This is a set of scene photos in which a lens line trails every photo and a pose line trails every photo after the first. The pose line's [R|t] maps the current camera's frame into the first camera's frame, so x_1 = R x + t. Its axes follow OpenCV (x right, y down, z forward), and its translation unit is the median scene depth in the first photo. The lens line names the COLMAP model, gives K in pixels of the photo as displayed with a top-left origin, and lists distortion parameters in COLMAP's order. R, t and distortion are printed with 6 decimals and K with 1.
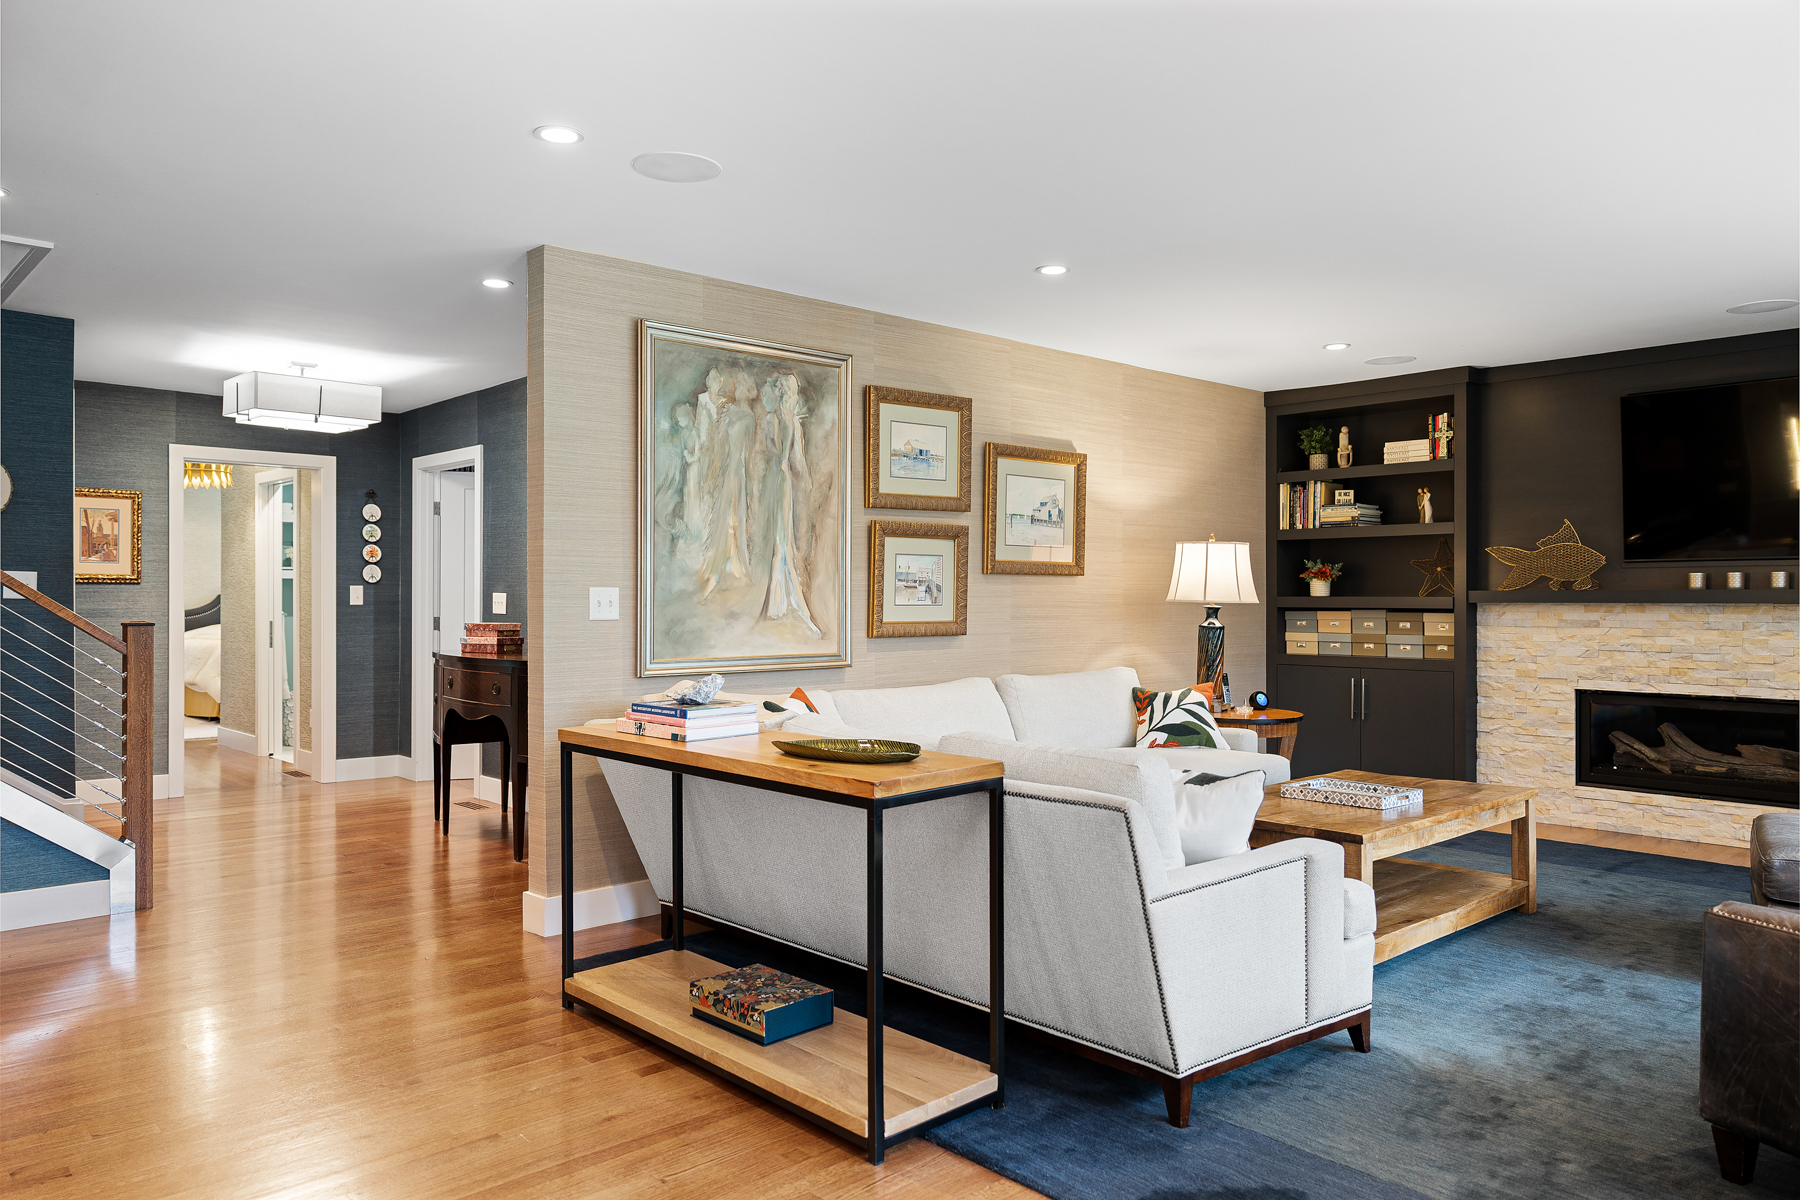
lens RADIAL K [[1231.8, 0, 885.4], [0, 1231.8, 598.9], [0, 0, 1]] dist [0.004028, -0.000064]
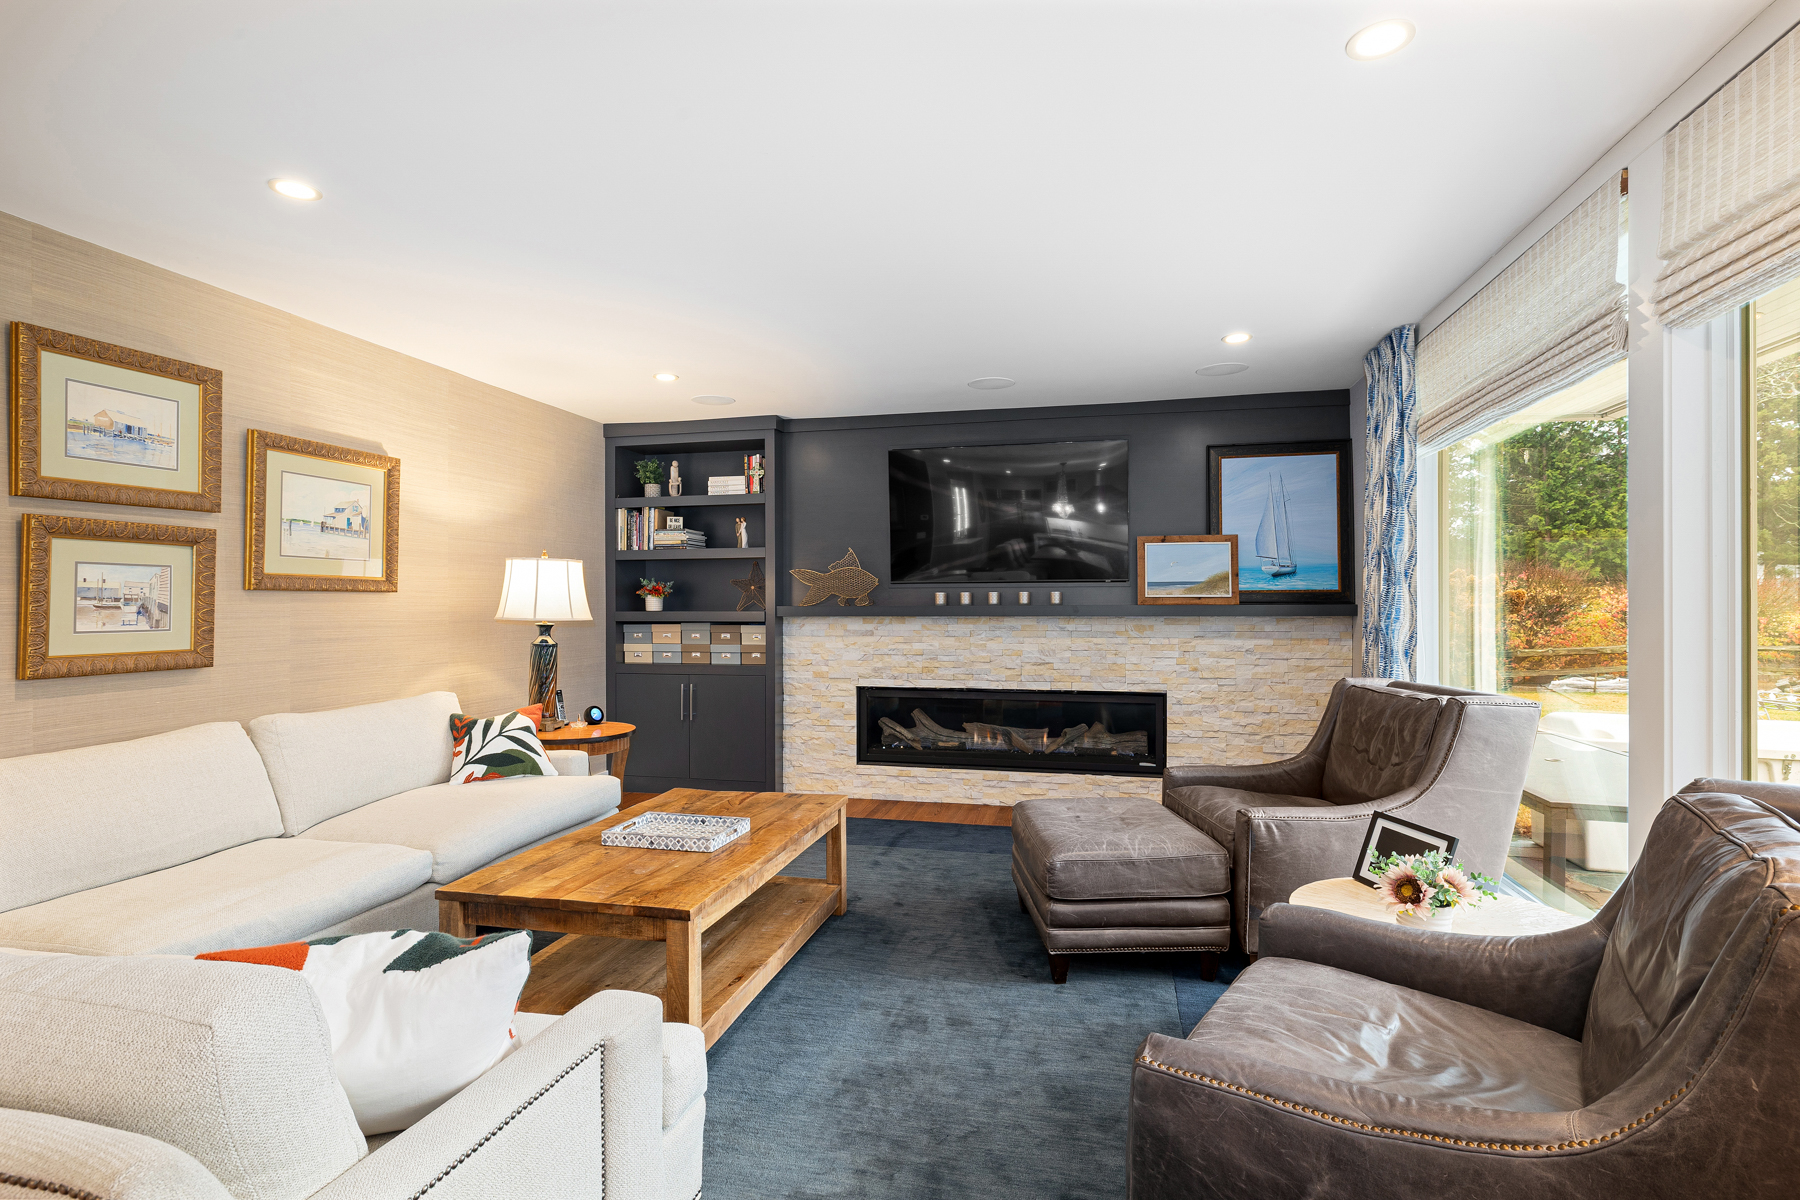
lens RADIAL K [[882.5, 0, 893.8], [0, 882.5, 596.7], [0, 0, 1]] dist [0.017026, 0.001670]
pose [[0.828276, 0.001294, 0.560319, 0.107597], [0.005189, 0.999937, -0.009980, -0.007728], [-0.560297, 0.011174, 0.828217, 0.275834]]
